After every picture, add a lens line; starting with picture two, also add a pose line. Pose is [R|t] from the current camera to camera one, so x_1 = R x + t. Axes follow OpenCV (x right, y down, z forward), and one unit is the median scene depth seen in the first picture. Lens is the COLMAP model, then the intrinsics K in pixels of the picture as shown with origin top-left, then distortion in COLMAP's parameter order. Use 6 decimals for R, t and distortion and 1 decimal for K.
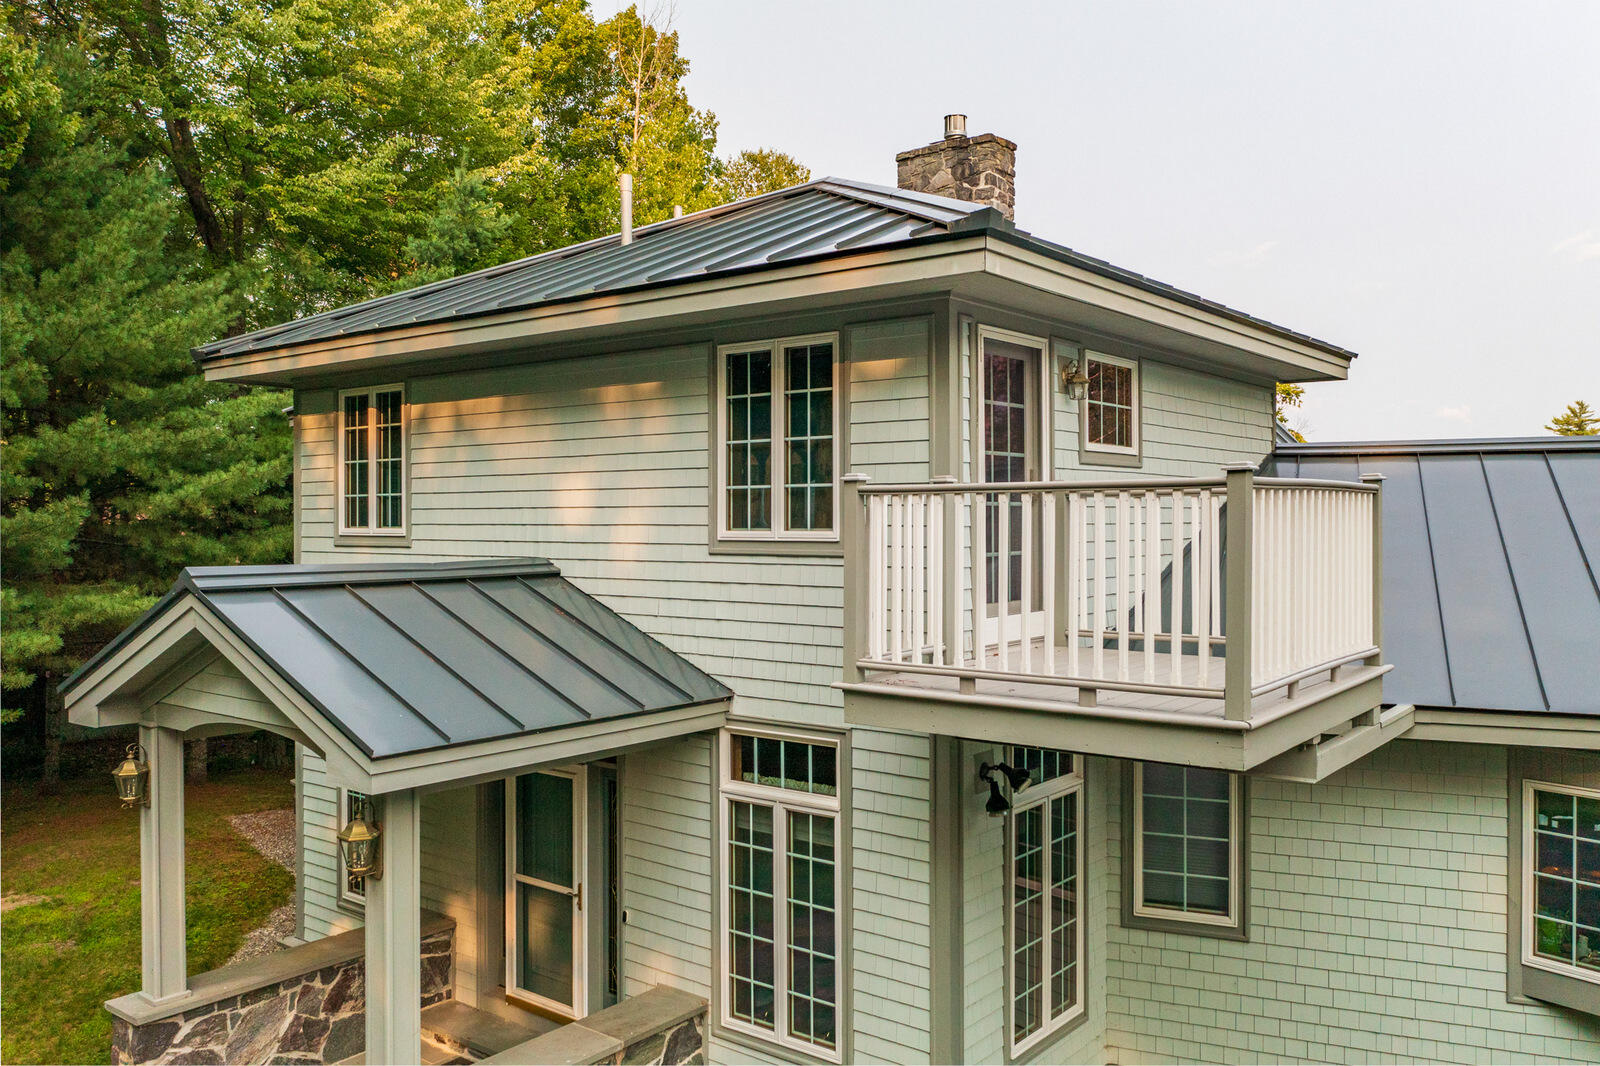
lens RADIAL K [[1260.1, 0, 806.6], [0, 1260.1, 538.4], [0, 0, 1]] dist [-0.013229, 0.004670]
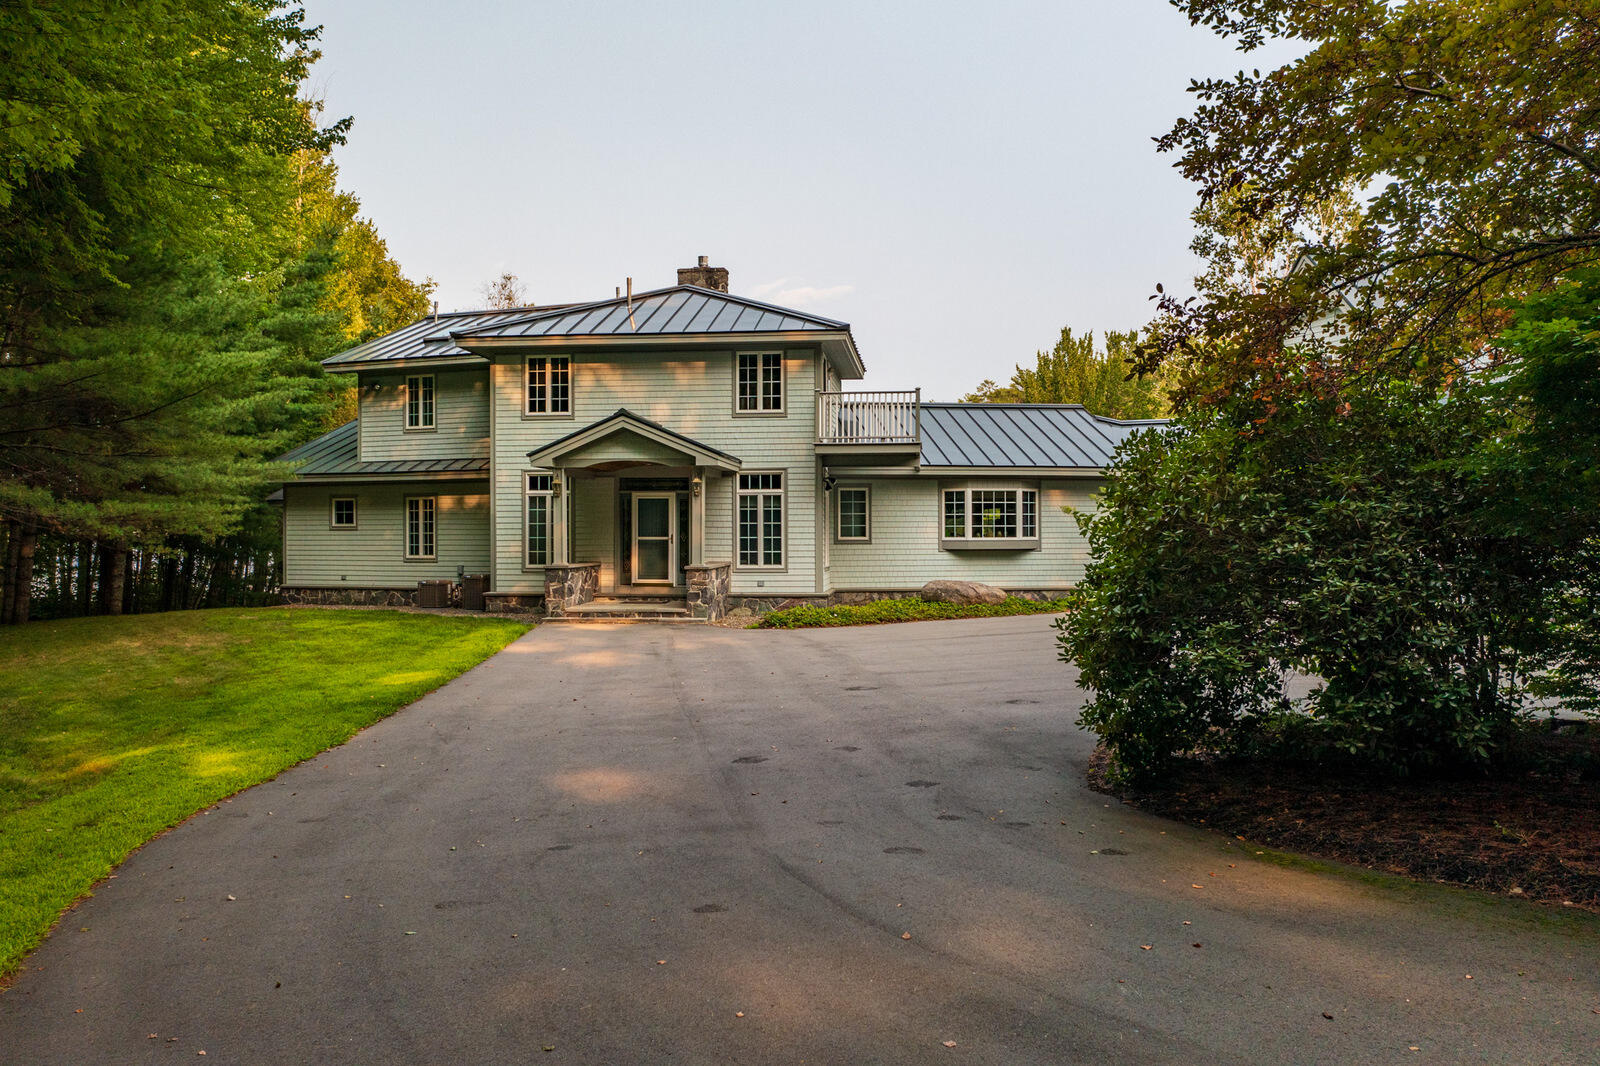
lens RADIAL K [[1260.1, 0, 801.6], [0, 1260.1, 535.7], [0, 0, 1]] dist [-0.013229, 0.004670]
pose [[0.843449, -0.000460, 0.537209, -1.636696], [0.009425, 0.999858, -0.013942, 0.355654], [-0.537126, 0.016822, 0.843334, -1.753812]]
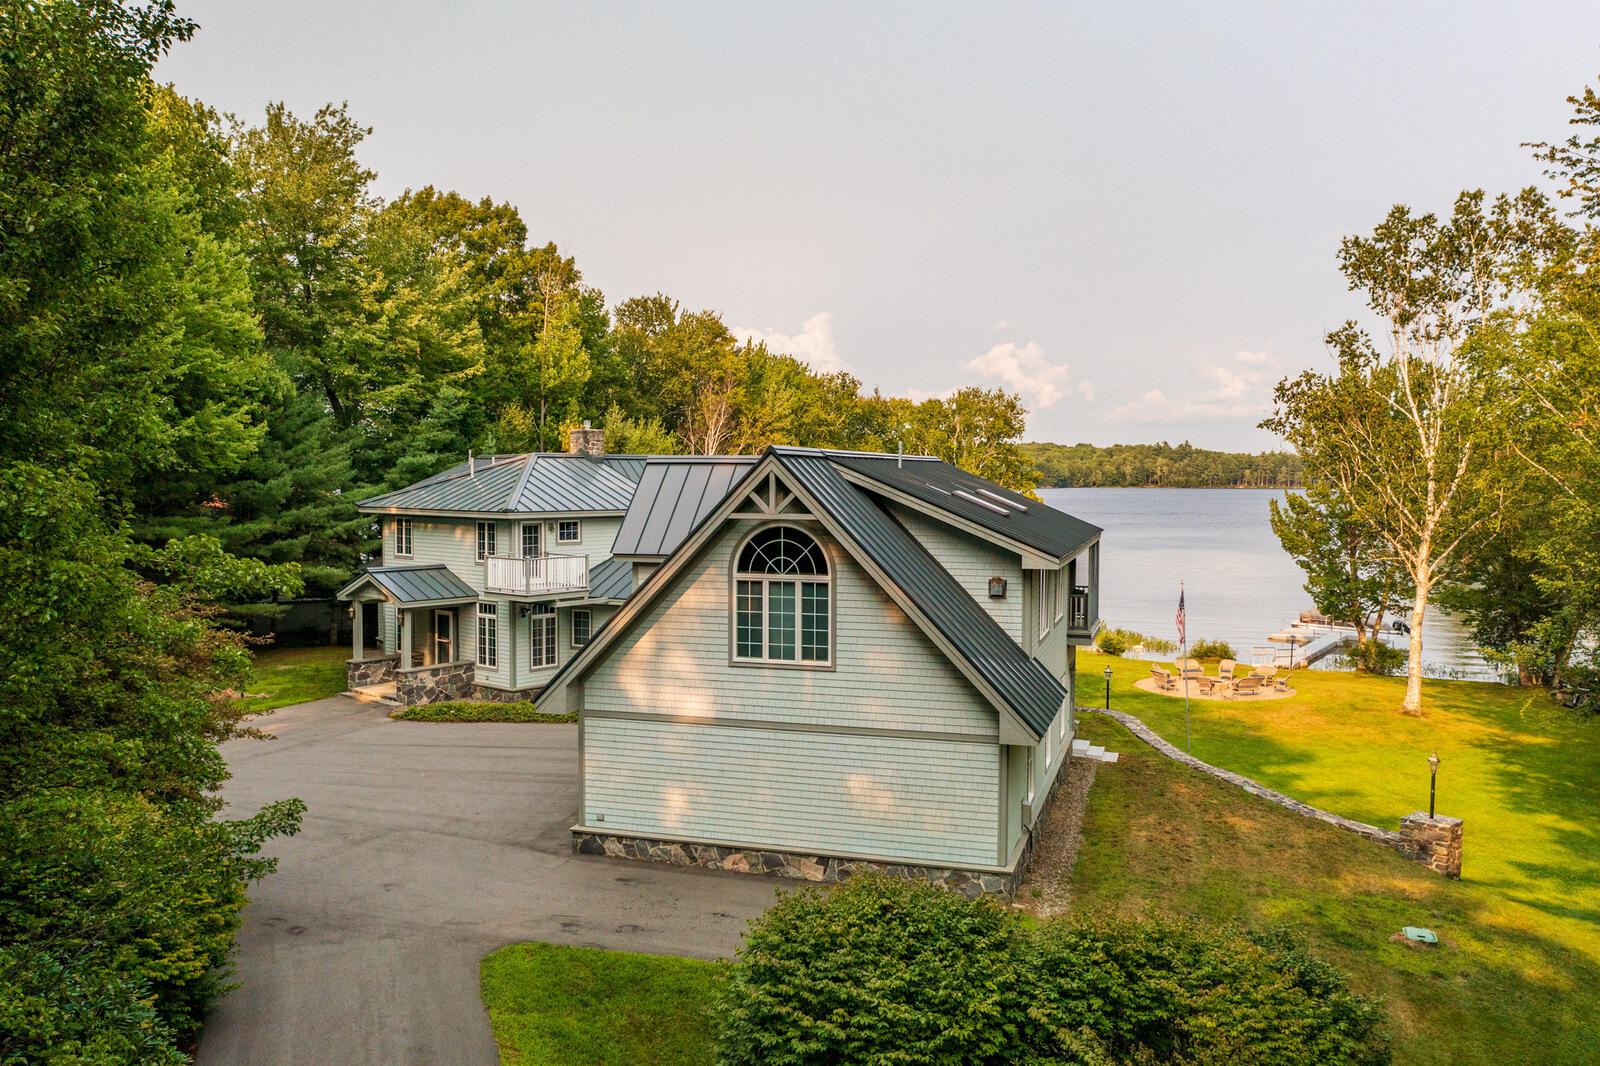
lens RADIAL K [[1260.1, 0, 797.2], [0, 1260.1, 524.6], [0, 0, 1]] dist [-0.013229, 0.004670]
pose [[0.999248, 0.009315, -0.037650, 1.301637], [-0.008459, 0.999703, 0.022847, -0.254615], [0.037852, -0.022512, 0.999030, -3.637316]]
